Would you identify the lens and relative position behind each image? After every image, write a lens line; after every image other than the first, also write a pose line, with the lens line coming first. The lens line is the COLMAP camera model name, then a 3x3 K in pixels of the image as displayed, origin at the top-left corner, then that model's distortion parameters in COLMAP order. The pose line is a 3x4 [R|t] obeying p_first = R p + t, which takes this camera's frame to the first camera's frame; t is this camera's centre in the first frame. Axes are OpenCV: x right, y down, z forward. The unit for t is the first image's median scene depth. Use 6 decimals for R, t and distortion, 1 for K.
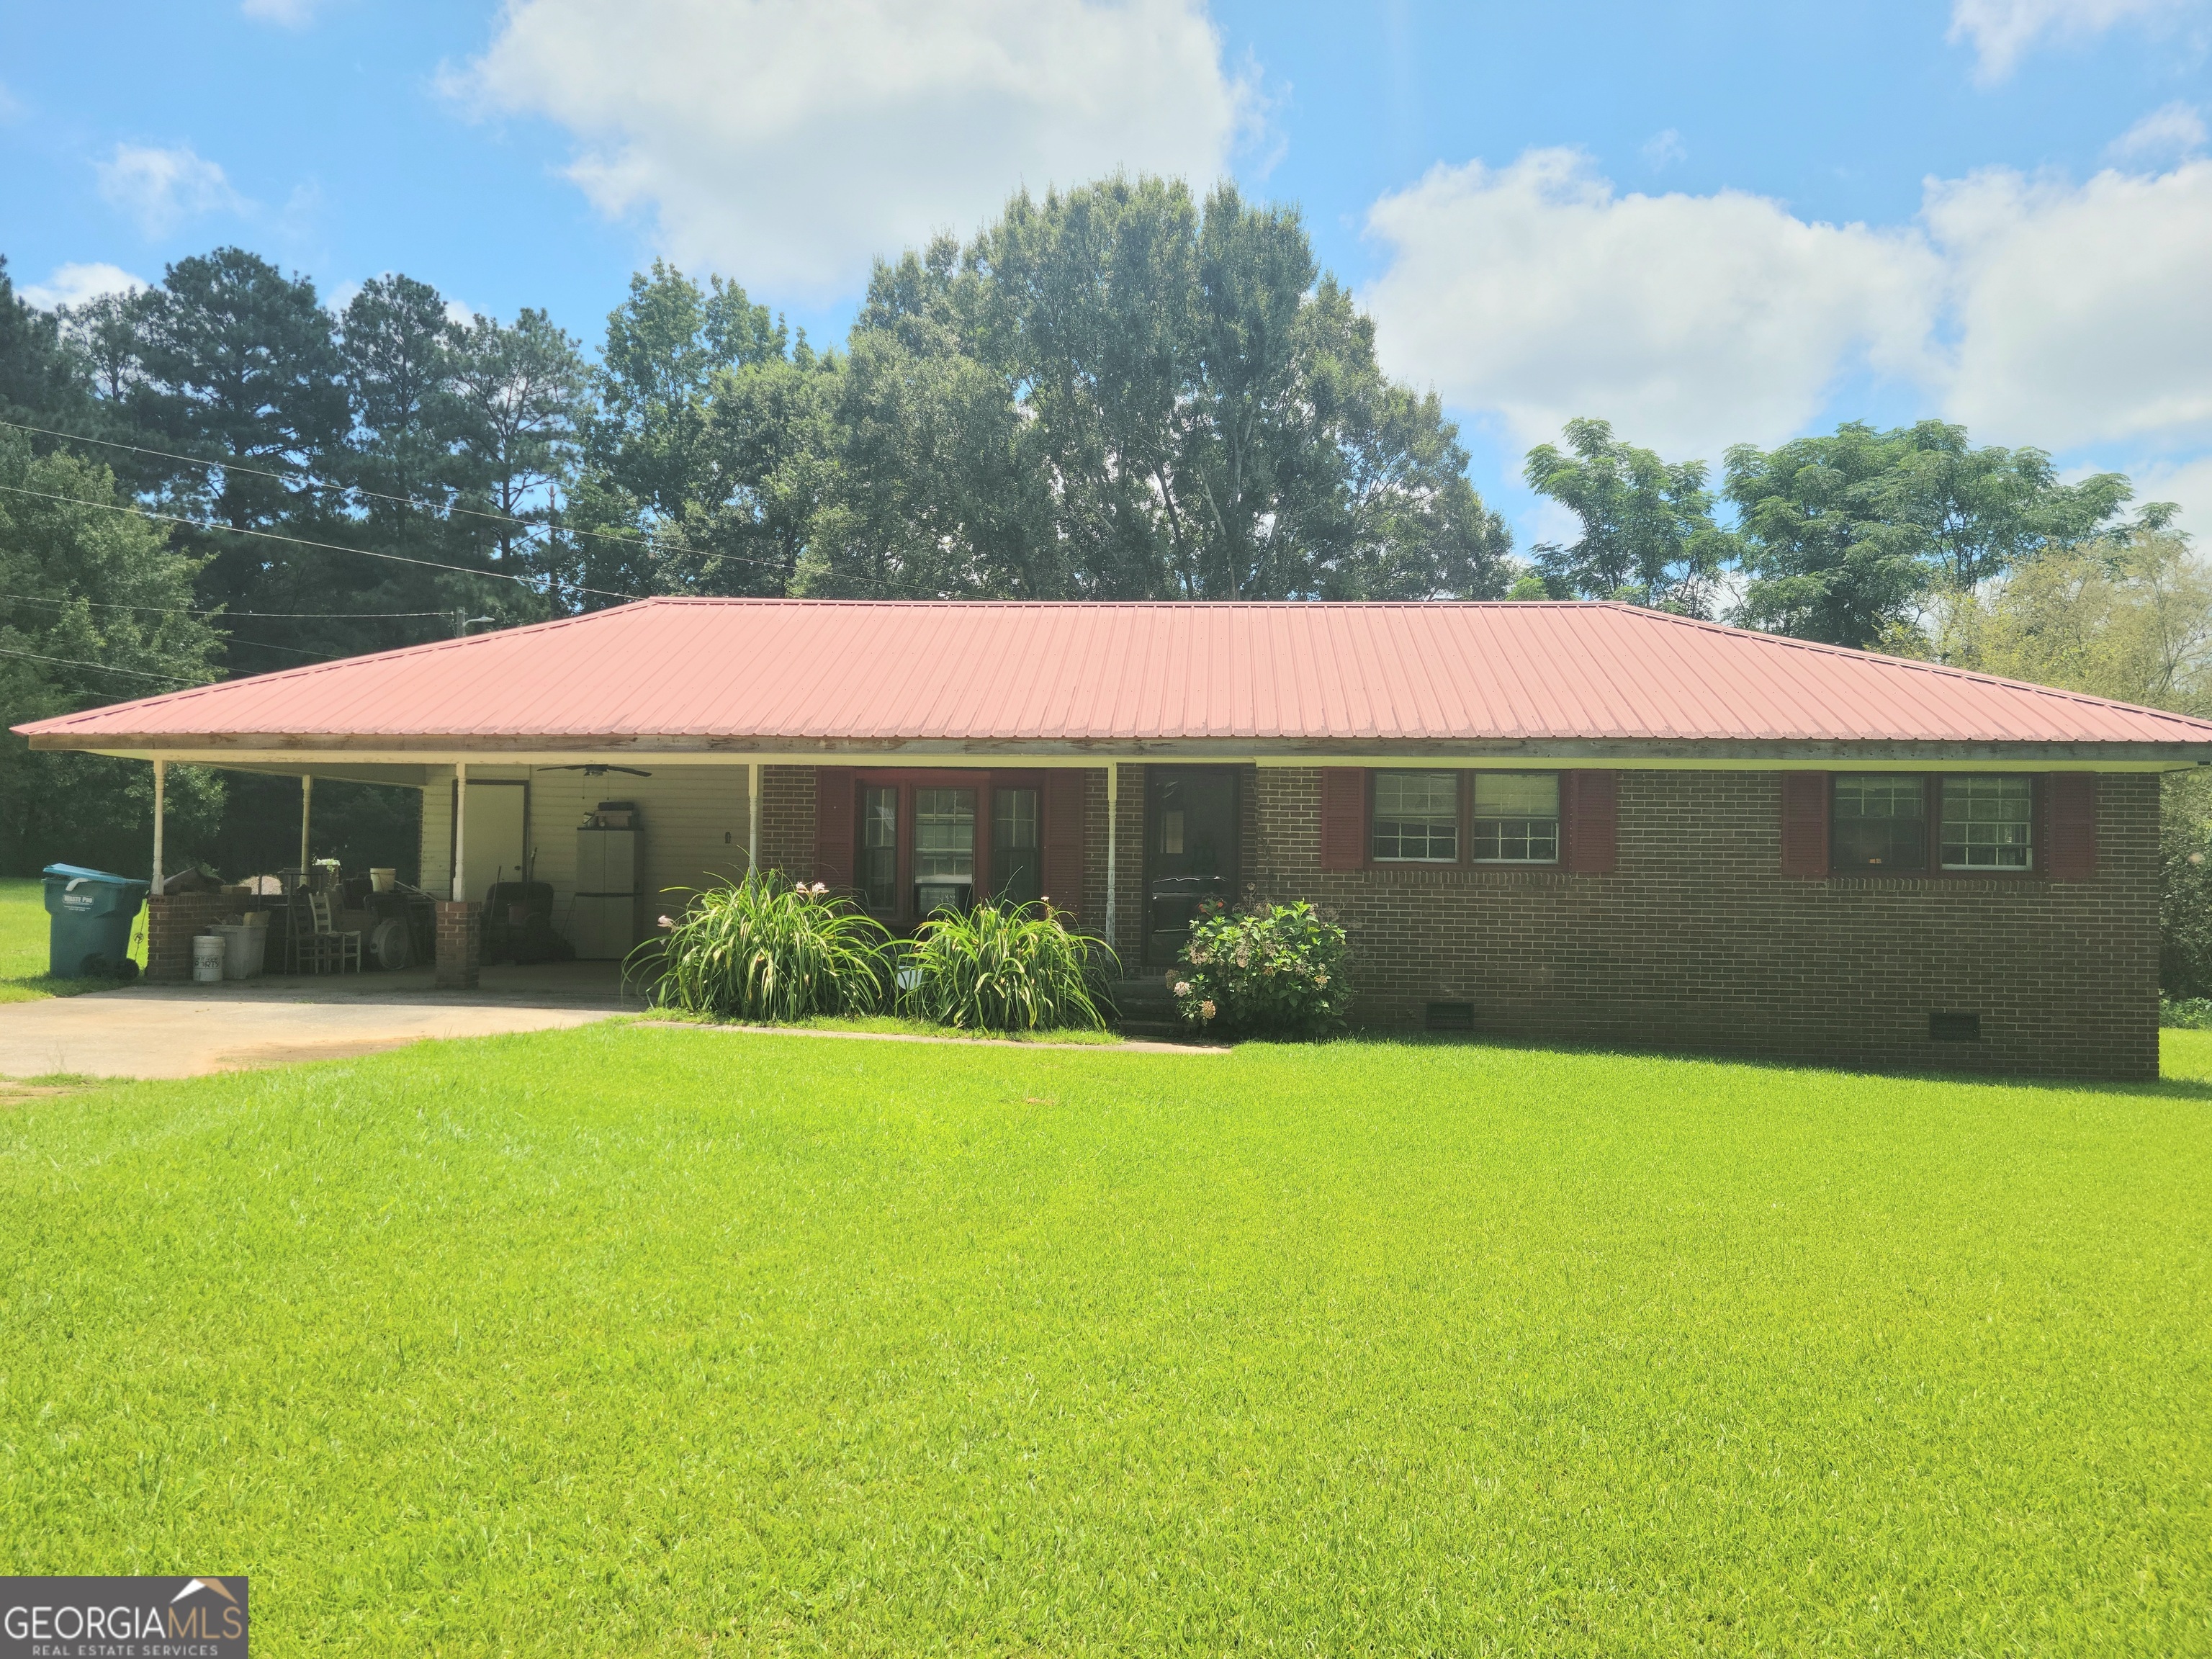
lens RADIAL K [[1749.8, 0, 1094.9], [0, 1749.8, 829.8], [0, 0, 1]] dist [0.069582, -0.001233]
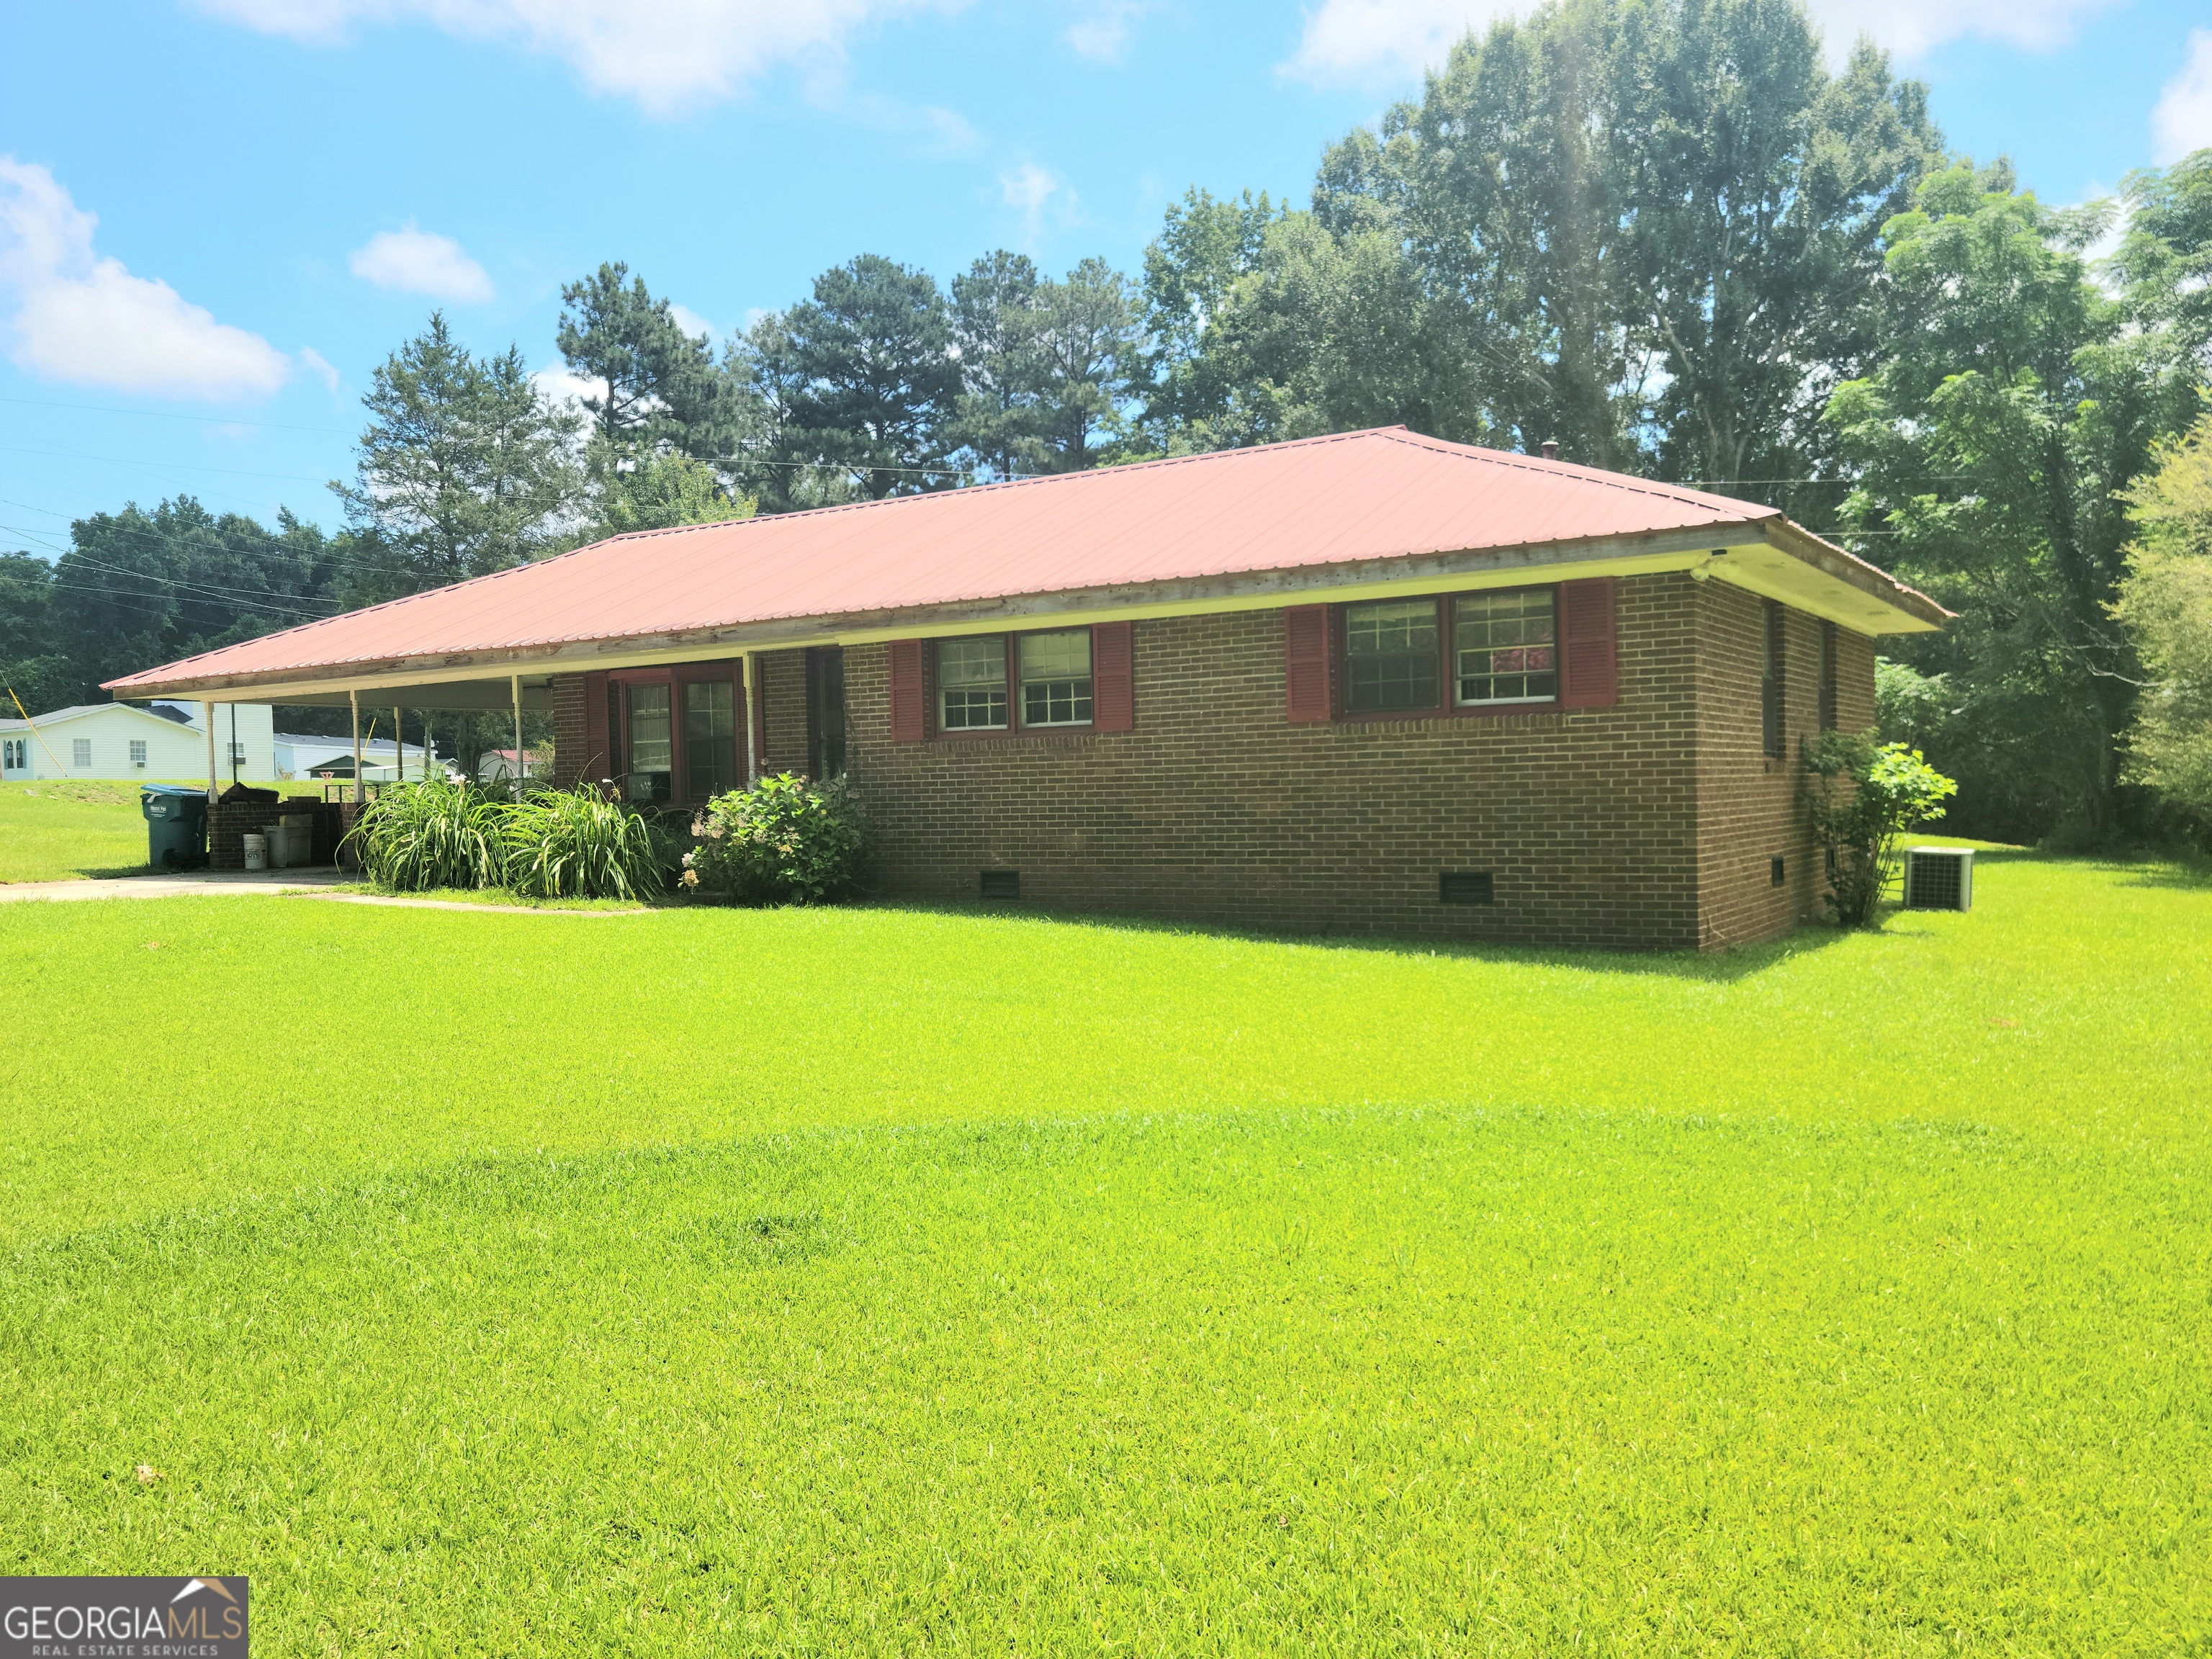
lens RADIAL K [[1749.8, 0, 1094.9], [0, 1749.8, 829.8], [0, 0, 1]] dist [0.069582, -0.001233]
pose [[0.878984, -0.025656, -0.476161, 0.683269], [0.050568, 0.997936, 0.039579, 0.037138], [0.474163, -0.058868, 0.878467, 0.154897]]
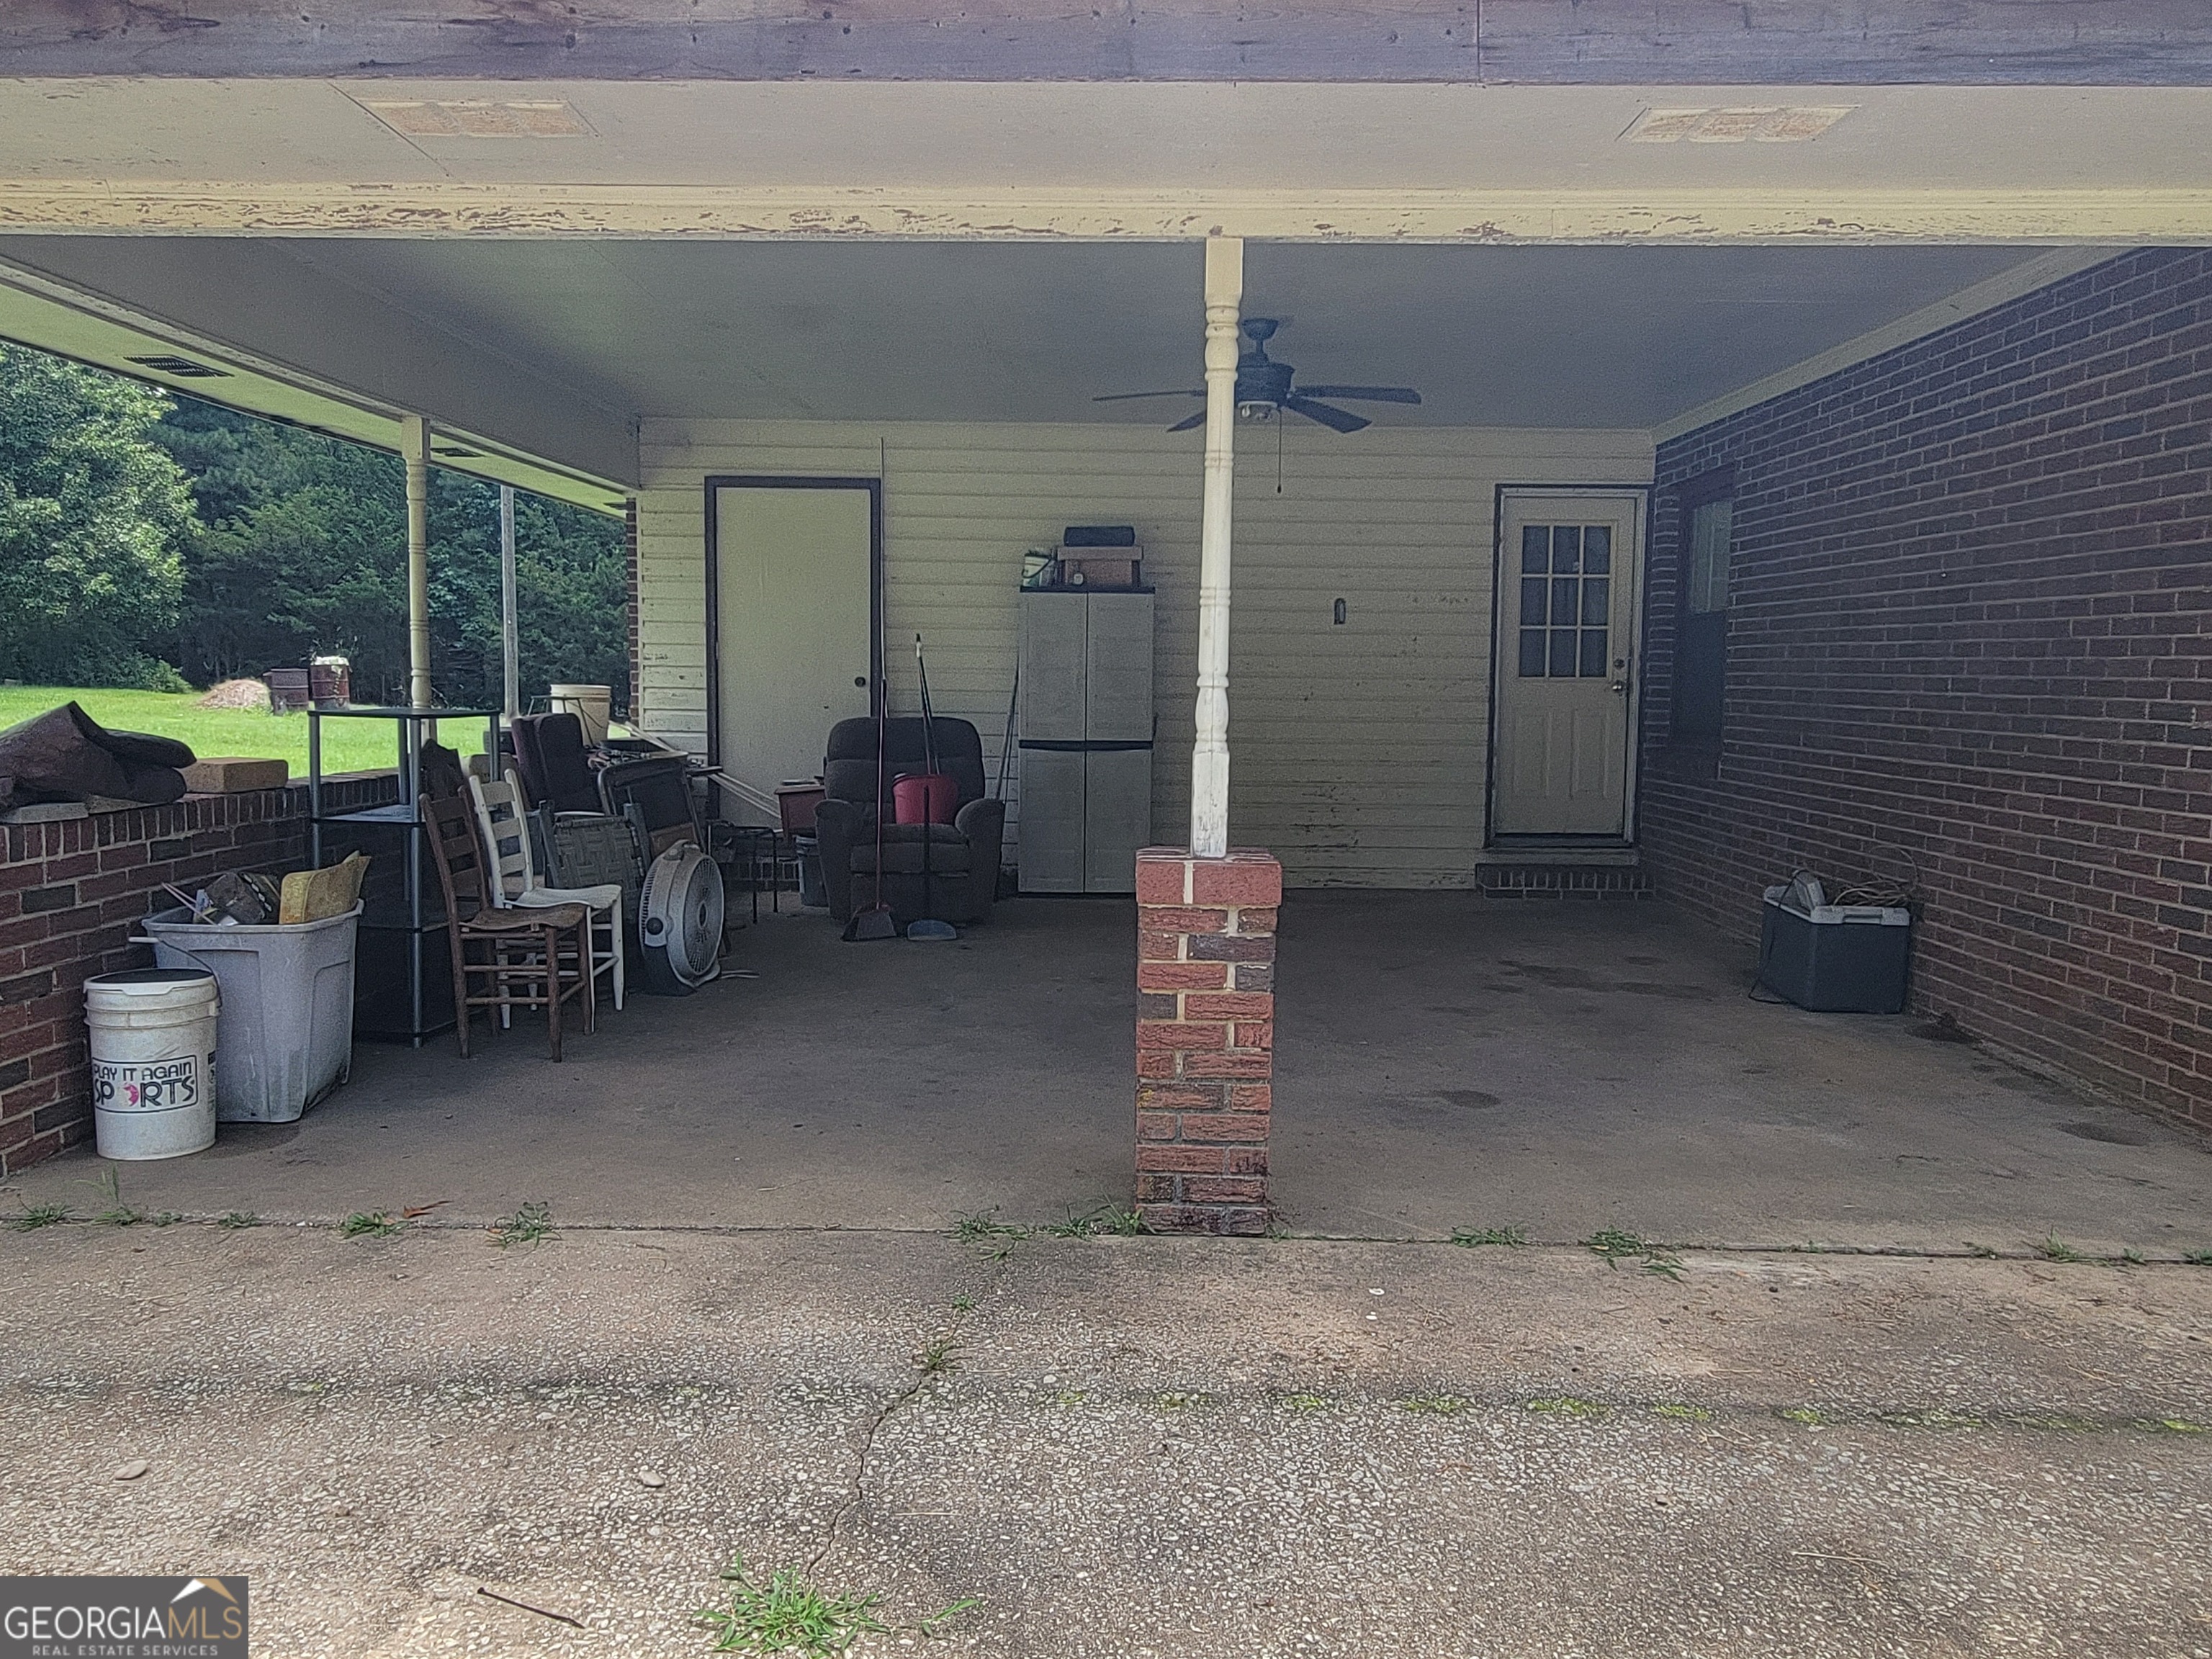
lens RADIAL K [[1589.5, 0, 1106.0], [0, 1589.5, 829.5], [0, 0, 1]] dist [-0.004480, -0.004303]
pose [[0.997747, -0.008076, 0.066600, -0.391734], [-0.000405, 0.991985, 0.126358, 0.011258], [-0.067086, -0.126100, 0.989746, 0.801028]]
